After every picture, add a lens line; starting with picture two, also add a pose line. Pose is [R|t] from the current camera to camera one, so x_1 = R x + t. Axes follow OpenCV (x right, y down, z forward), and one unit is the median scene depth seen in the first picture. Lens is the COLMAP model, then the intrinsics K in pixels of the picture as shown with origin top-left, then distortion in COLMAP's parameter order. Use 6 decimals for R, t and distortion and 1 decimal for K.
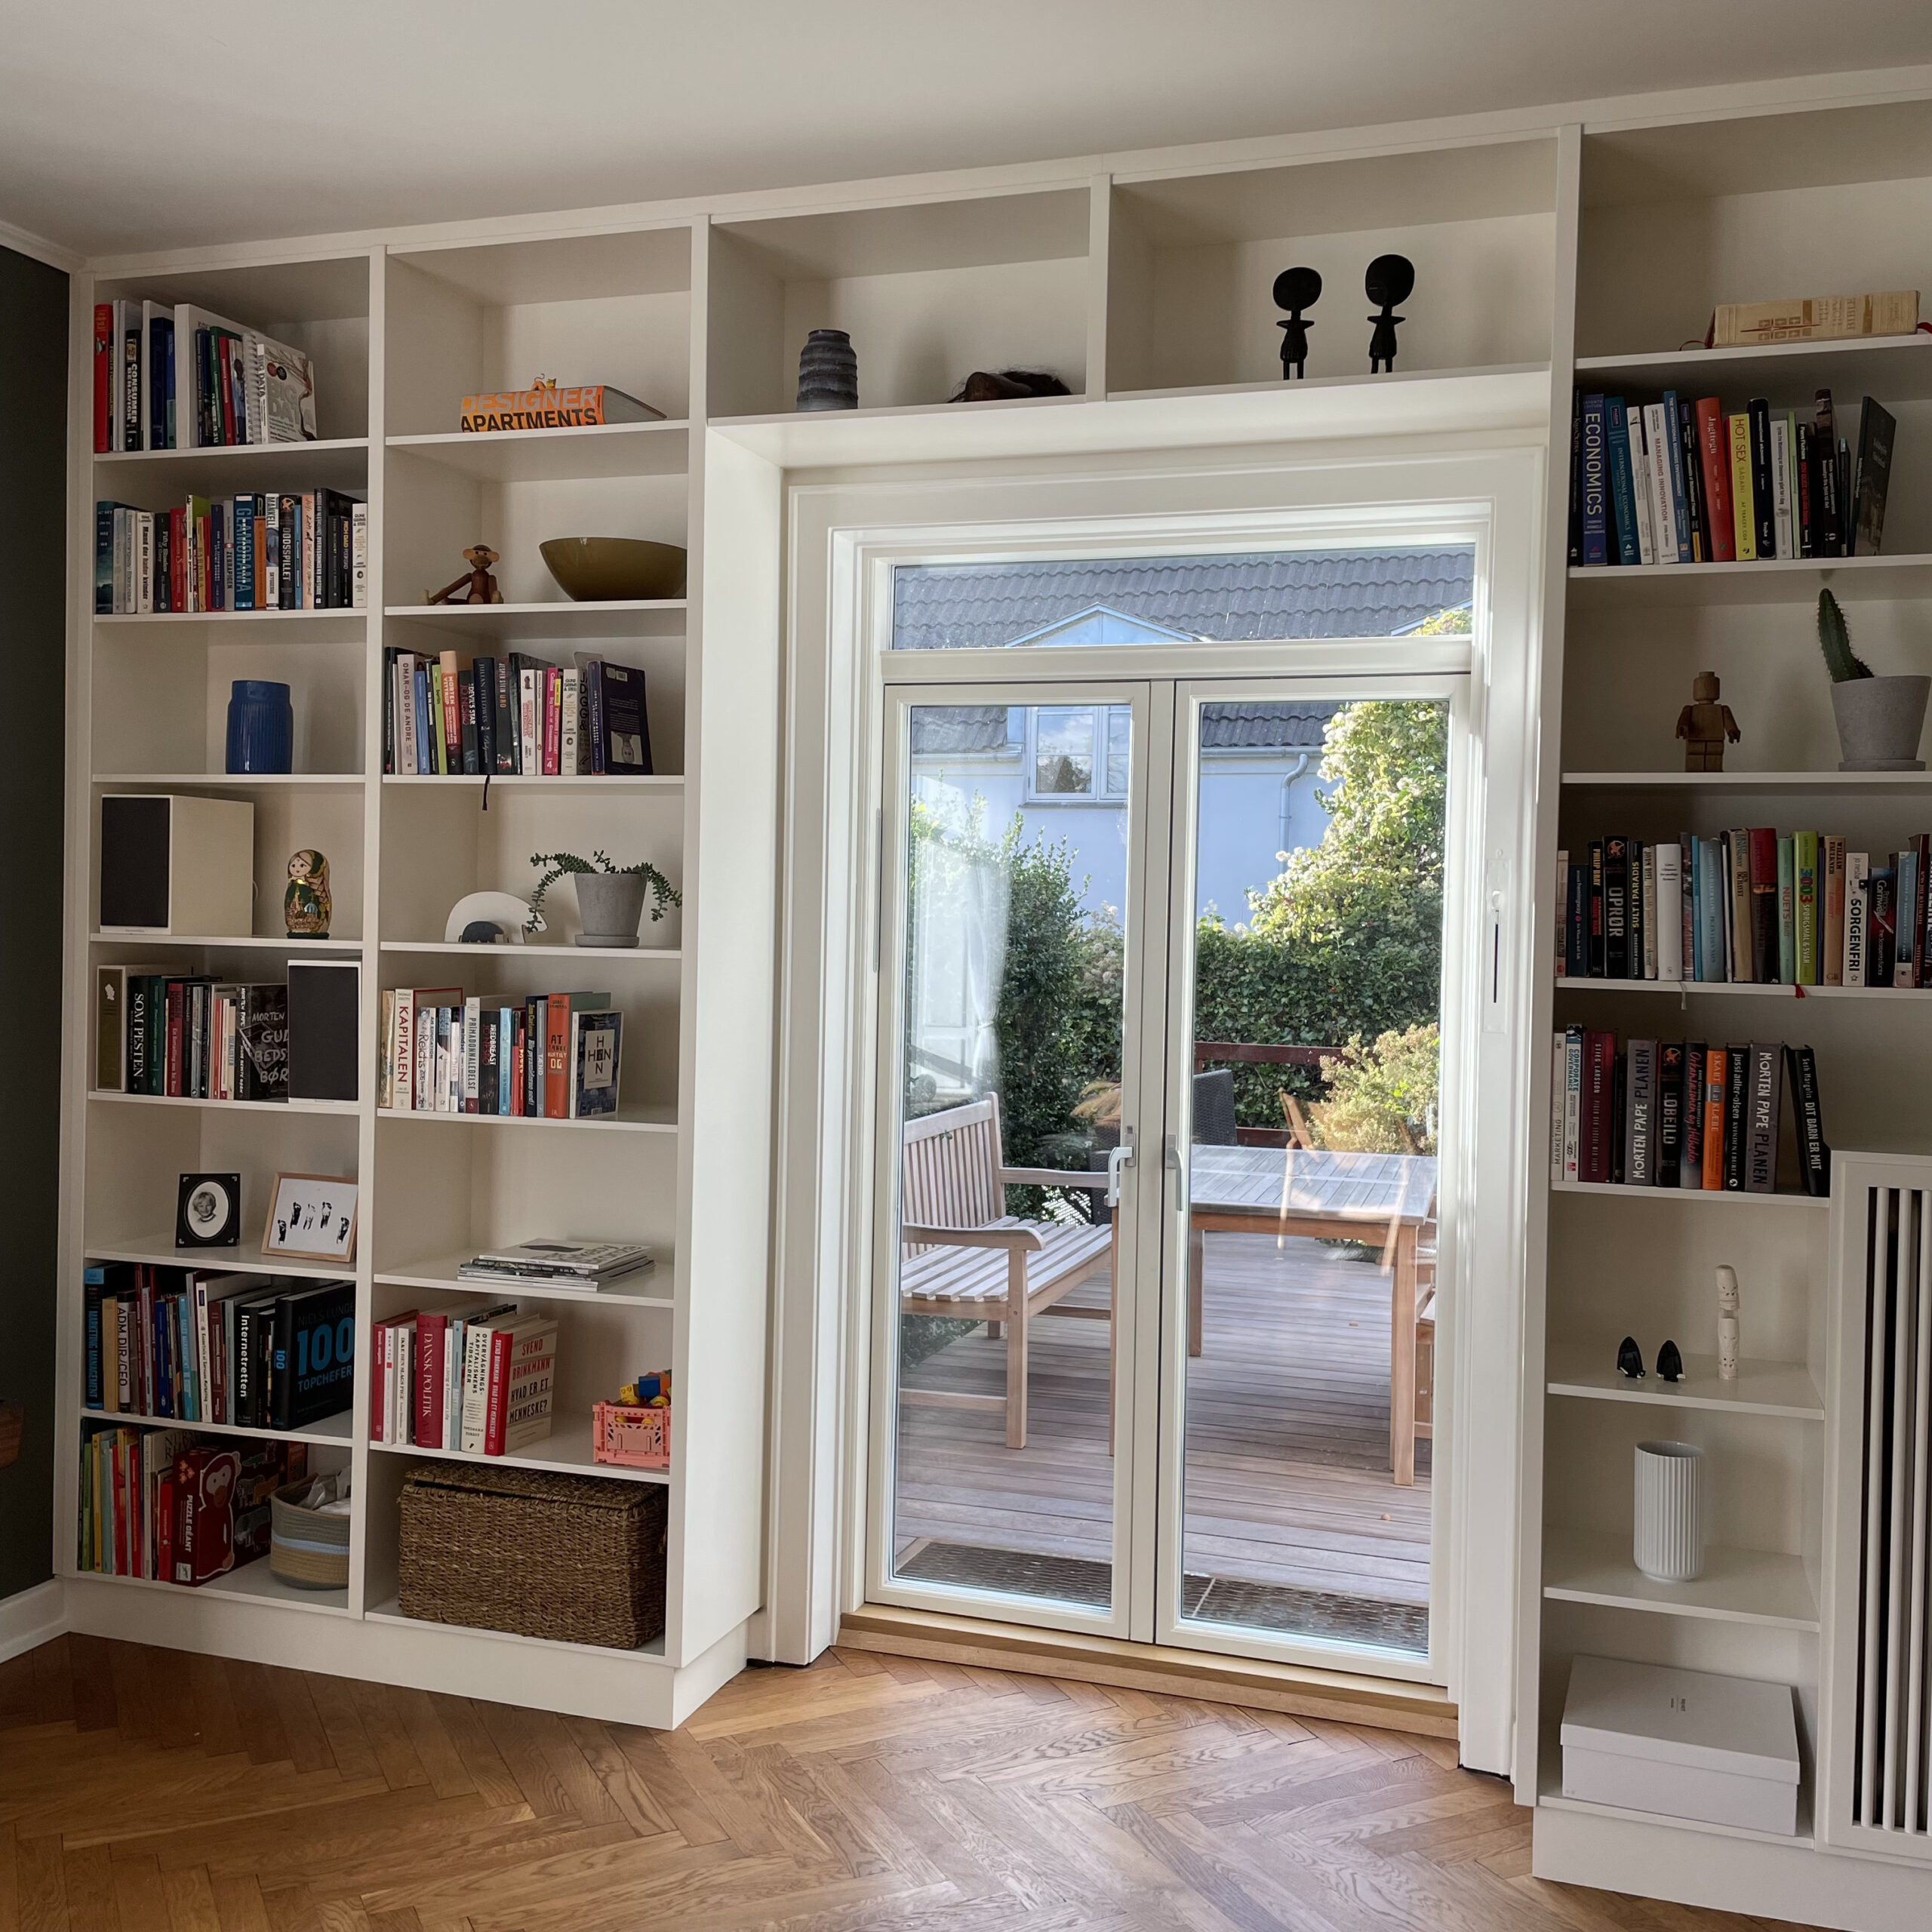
lens RADIAL K [[1941.1, 0, 976.2], [0, 1941.1, 951.4], [0, 0, 1]] dist [0.087050, -0.119828]
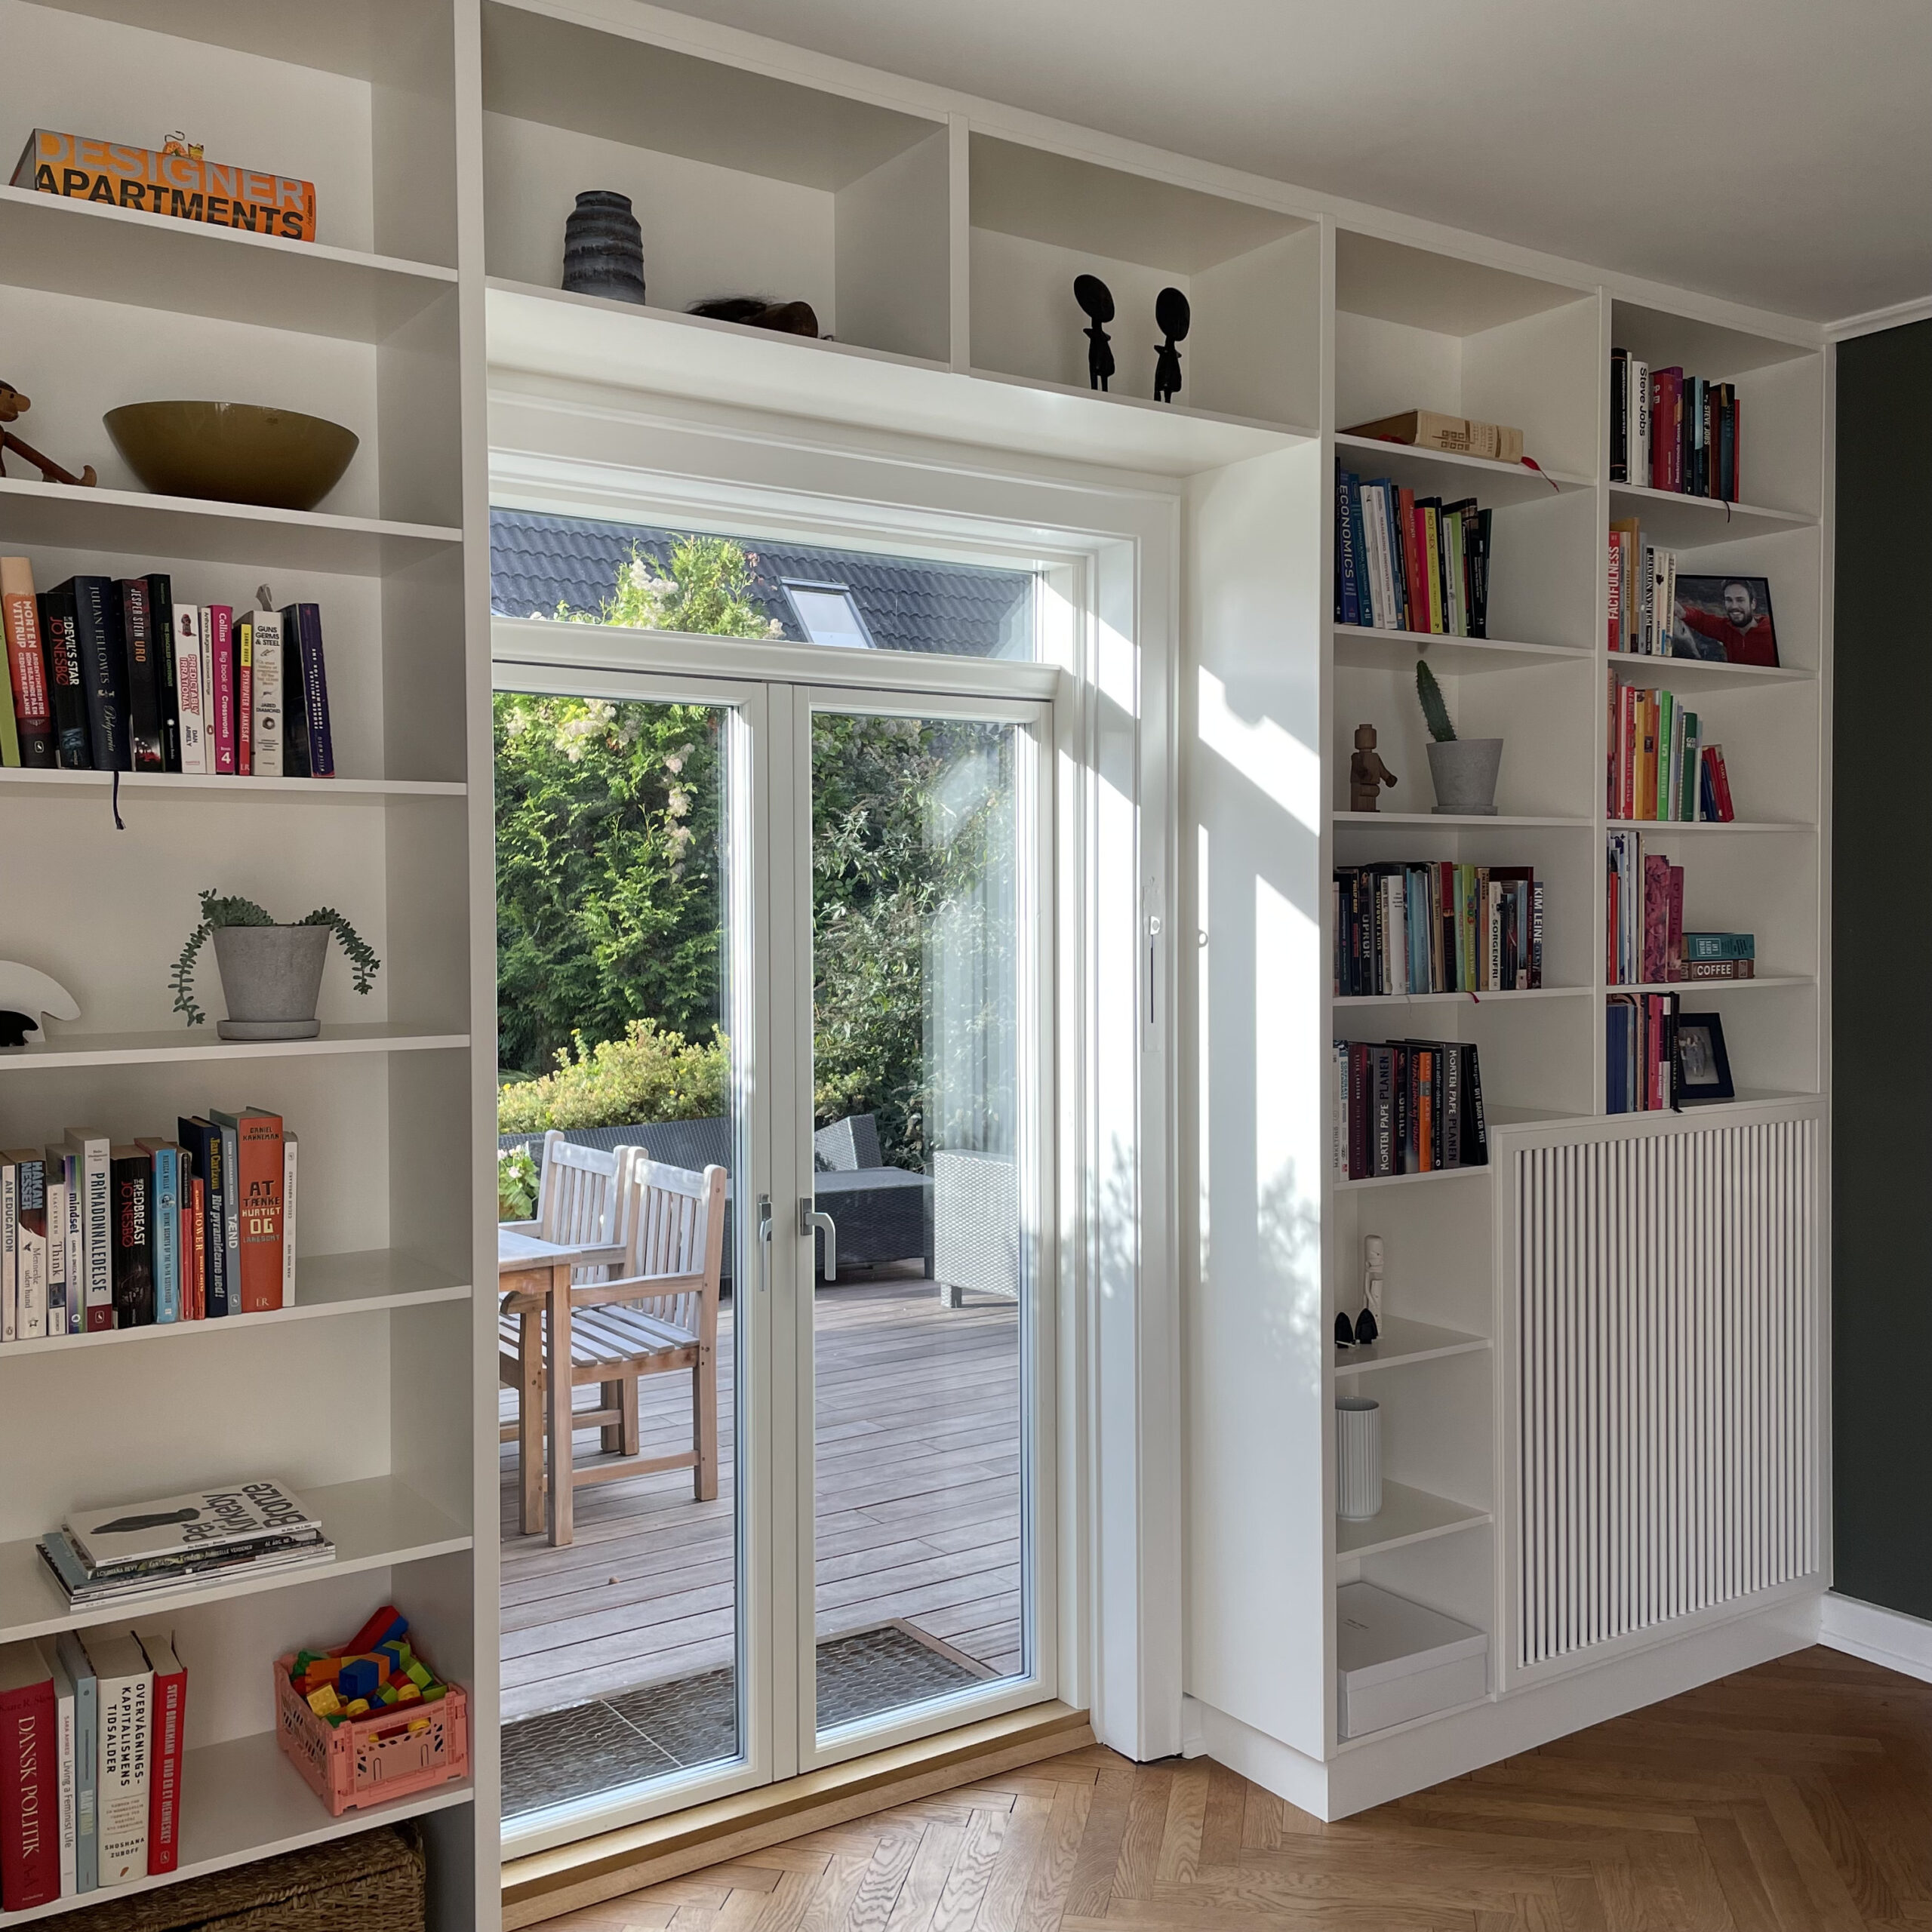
lens RADIAL K [[1941.1, 0, 976.2], [0, 1941.1, 951.4], [0, 0, 1]] dist [0.087050, -0.119828]
pose [[0.603400, -0.044288, 0.796208, -0.580648], [0.034127, 0.998976, 0.029704, -0.043561], [-0.796708, 0.009249, 0.604293, 0.420132]]
